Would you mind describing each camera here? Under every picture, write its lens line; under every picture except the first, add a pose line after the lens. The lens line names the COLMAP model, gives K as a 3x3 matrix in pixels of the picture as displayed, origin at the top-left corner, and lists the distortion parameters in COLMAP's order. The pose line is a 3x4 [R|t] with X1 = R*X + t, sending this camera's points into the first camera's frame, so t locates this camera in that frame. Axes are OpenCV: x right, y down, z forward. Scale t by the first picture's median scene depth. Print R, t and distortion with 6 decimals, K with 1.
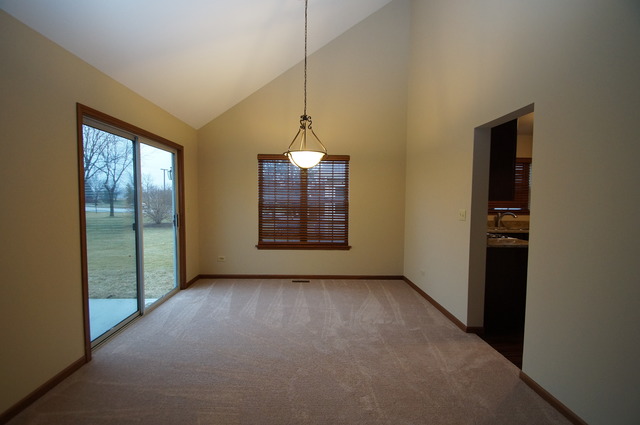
lens RADIAL K [[286.8, 0, 311.3], [0, 286.8, 212.4], [0, 0, 1]] dist [-0.004821, -0.000928]
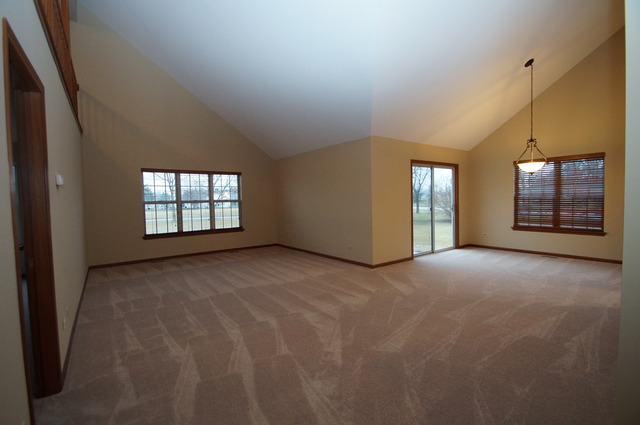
lens RADIAL K [[286.8, 0, 311.3], [0, 286.8, 212.4], [0, 0, 1]] dist [-0.004821, -0.000928]
pose [[0.572186, 0.017370, -0.819940, 0.393421], [-0.016332, 0.999819, 0.009783, 0.047491], [0.819961, 0.007794, 0.572366, -0.598245]]
